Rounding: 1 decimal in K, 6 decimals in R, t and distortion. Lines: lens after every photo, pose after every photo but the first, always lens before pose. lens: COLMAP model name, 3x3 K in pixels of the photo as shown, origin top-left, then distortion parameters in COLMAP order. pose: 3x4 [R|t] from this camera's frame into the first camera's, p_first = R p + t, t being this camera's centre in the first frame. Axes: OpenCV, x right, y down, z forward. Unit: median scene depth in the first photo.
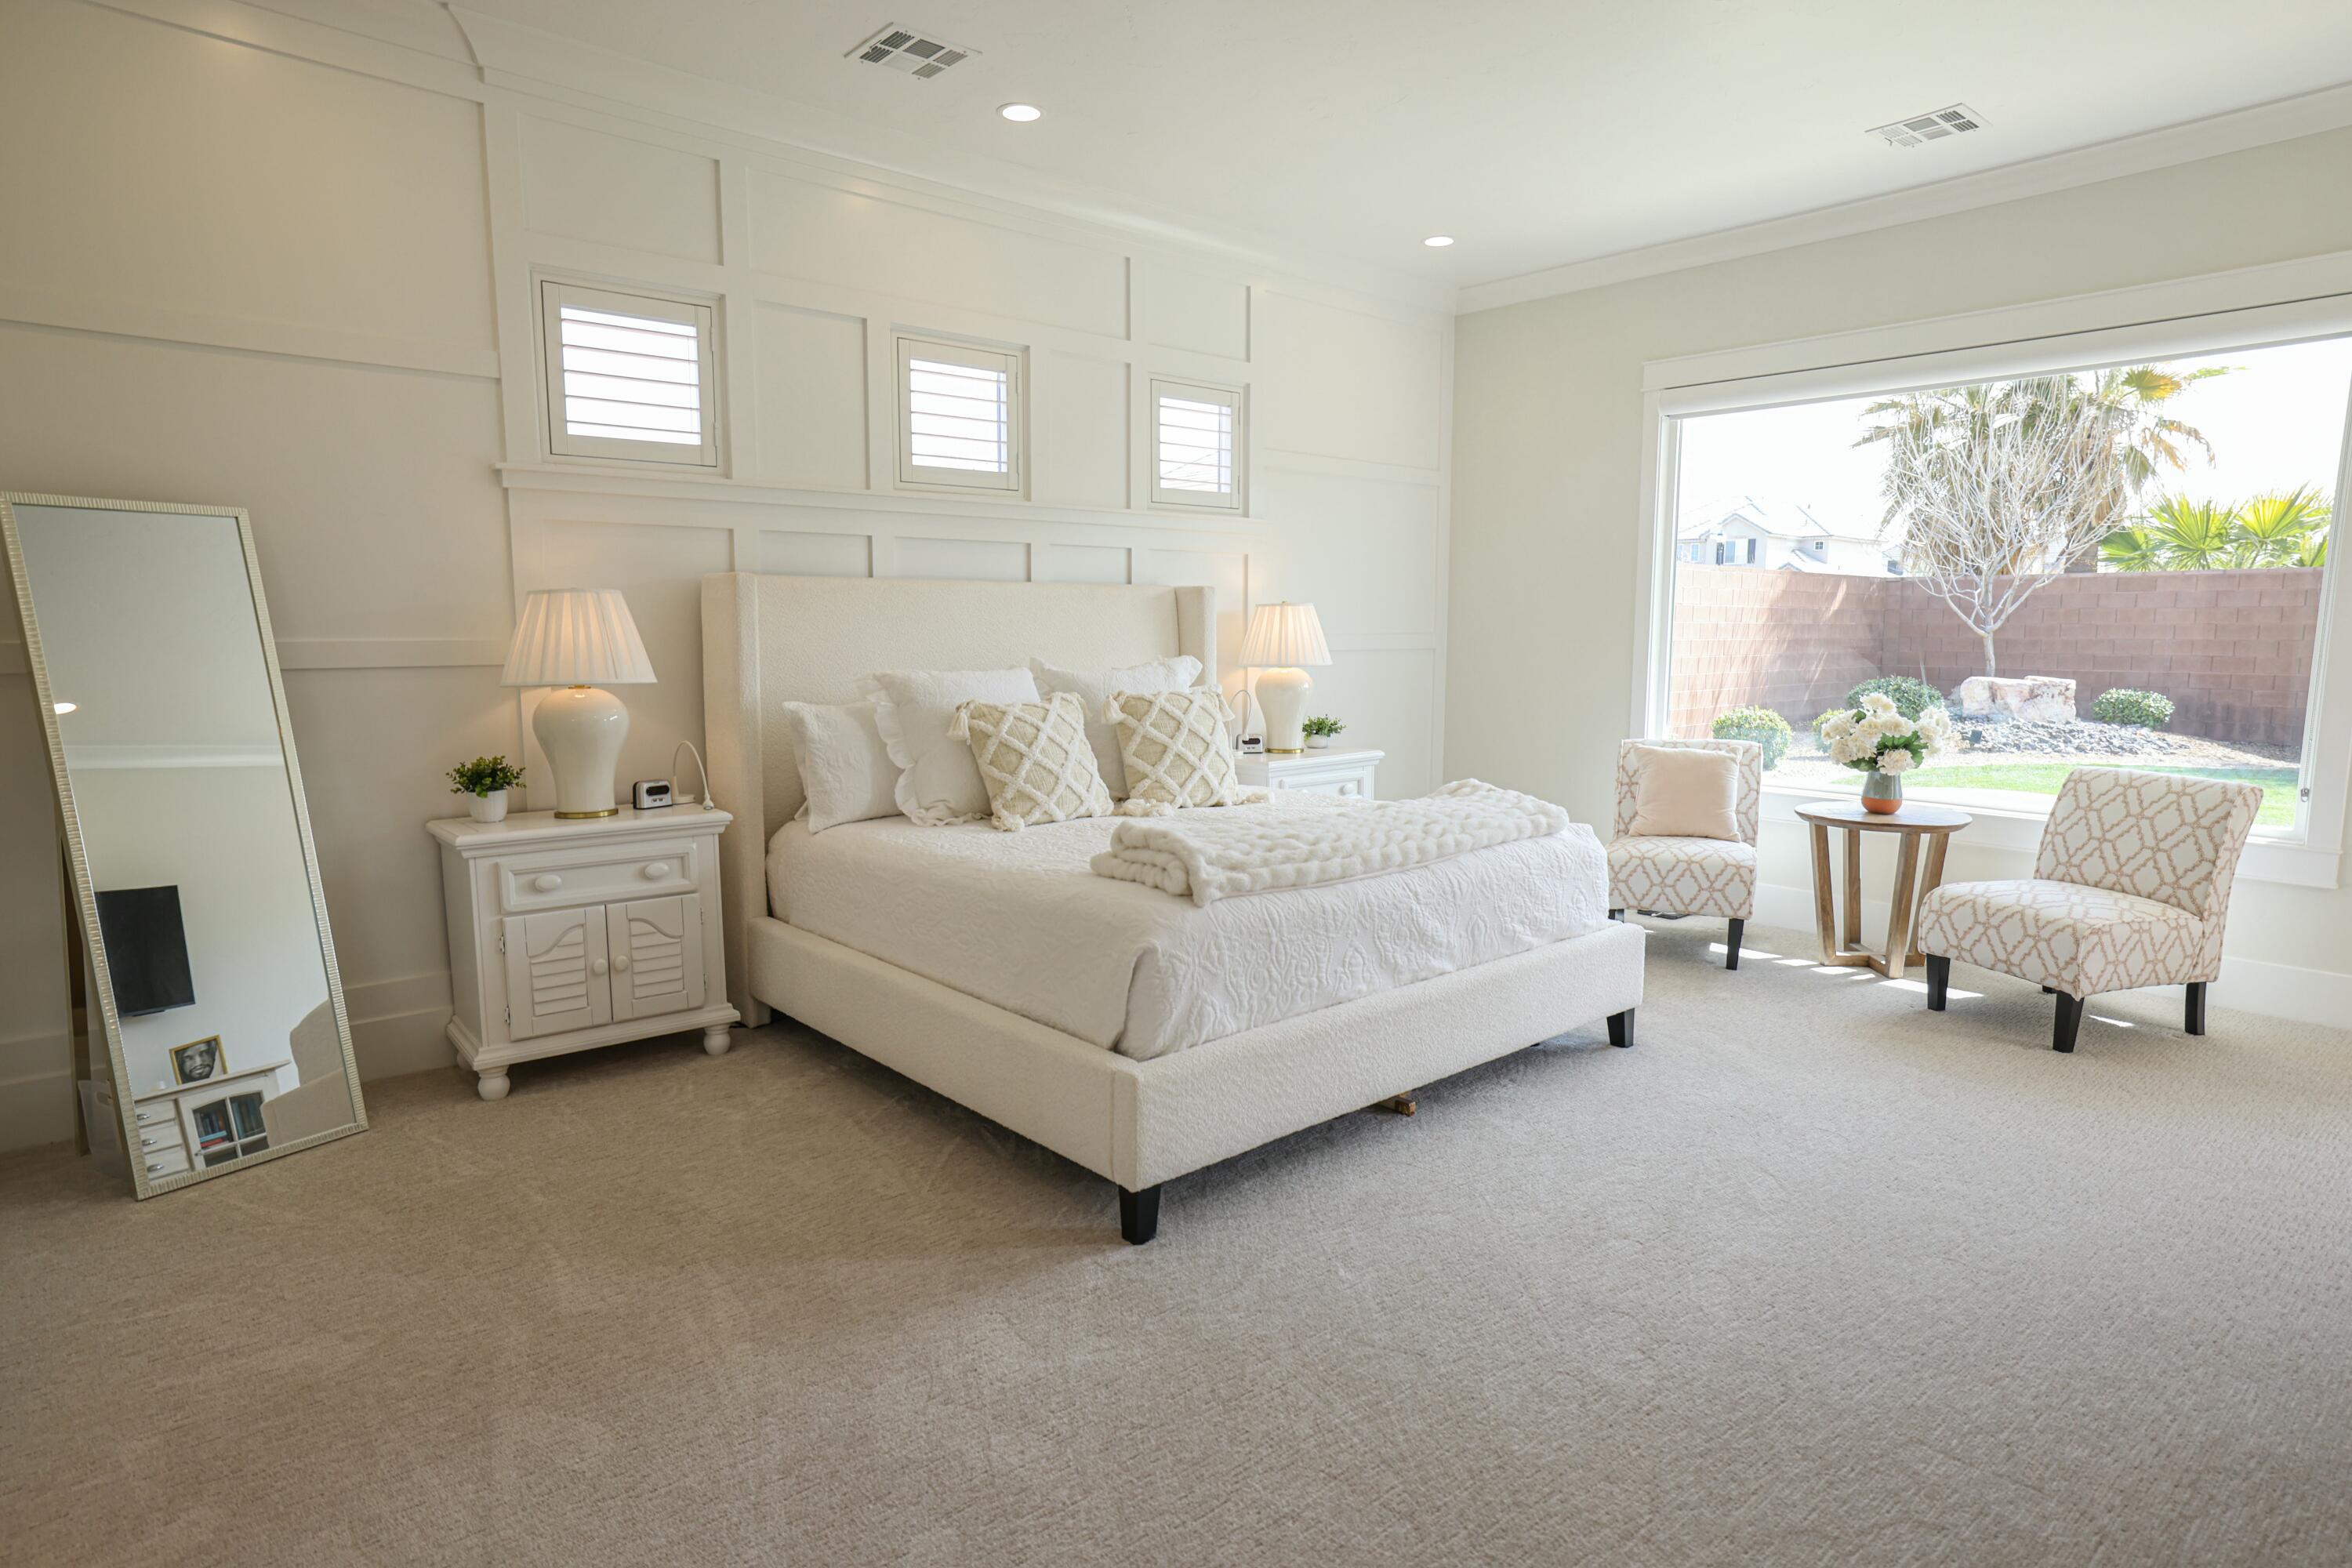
lens RADIAL K [[1309.5, 0, 1172.5], [0, 1309.5, 797.2], [0, 0, 1]] dist [-0.020008, 0.002128]
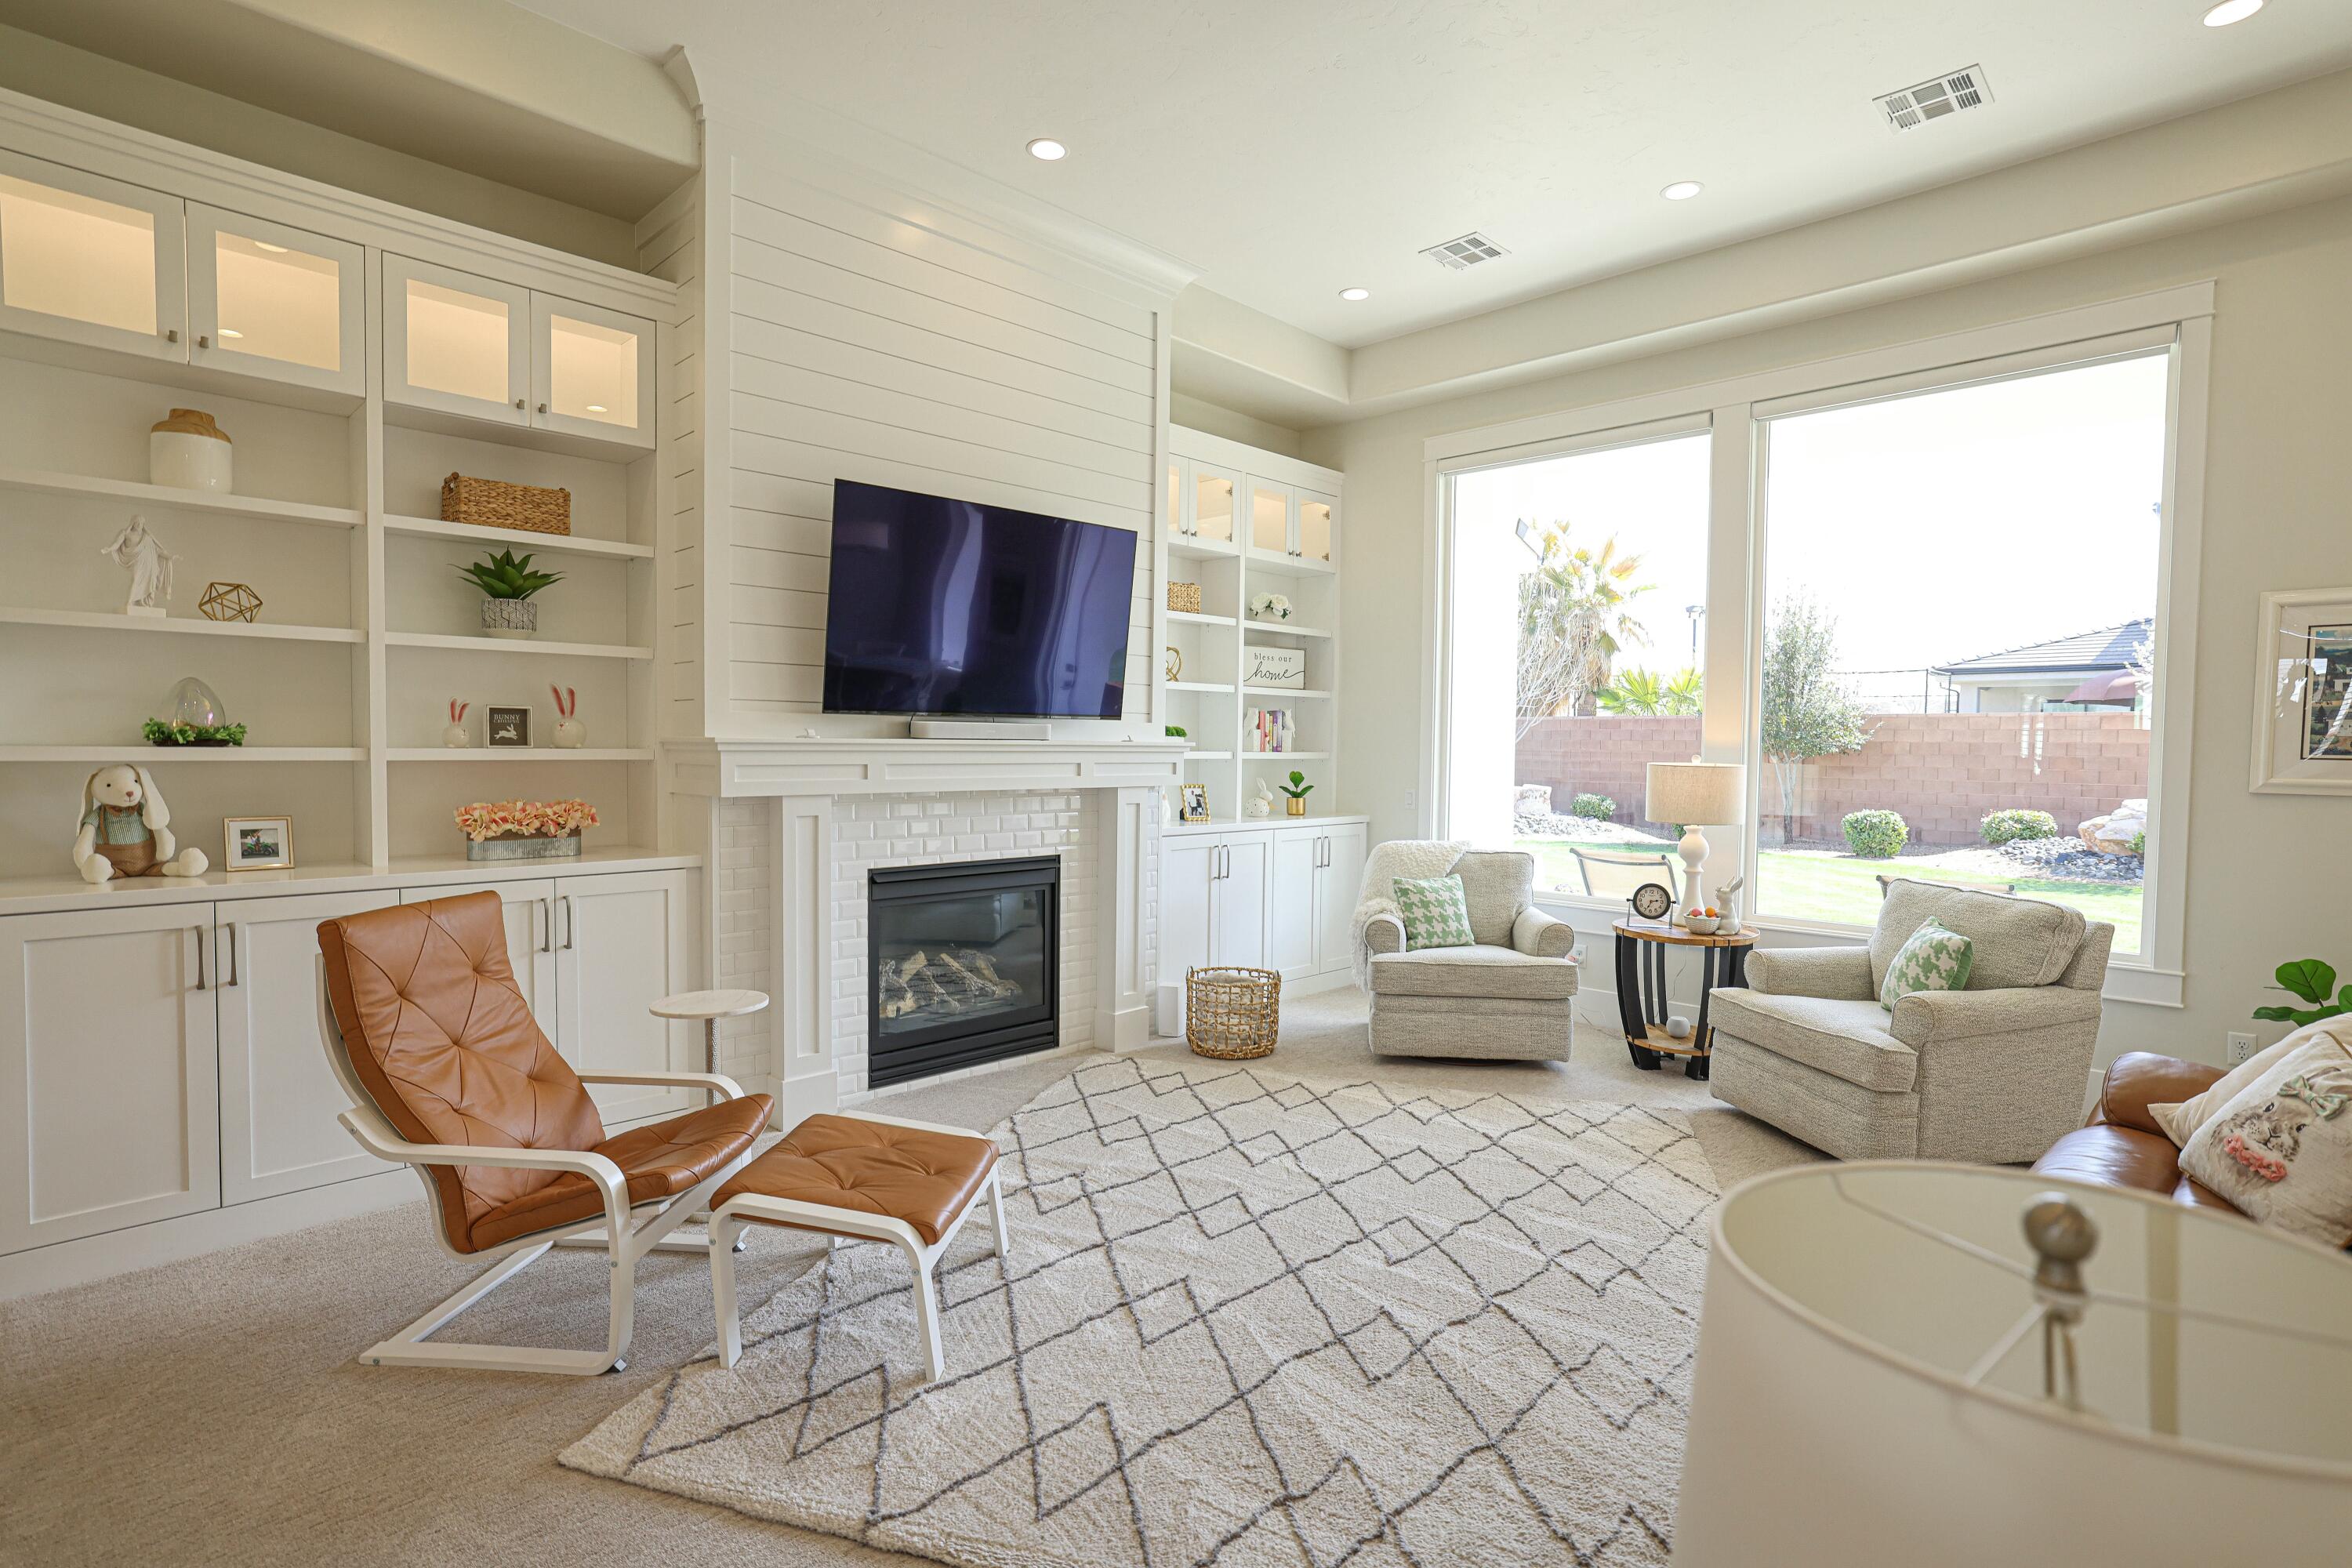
lens RADIAL K [[1162.0, 0, 1176.0], [0, 1162.0, 784.0], [0, 0, 1]] dist [-0.018086, 0.000404]
pose [[0.996680, 0.007346, 0.081083, 0.531572], [0.000751, 0.995049, -0.099385, 0.138135], [-0.081412, 0.099116, 0.991740, -1.059982]]
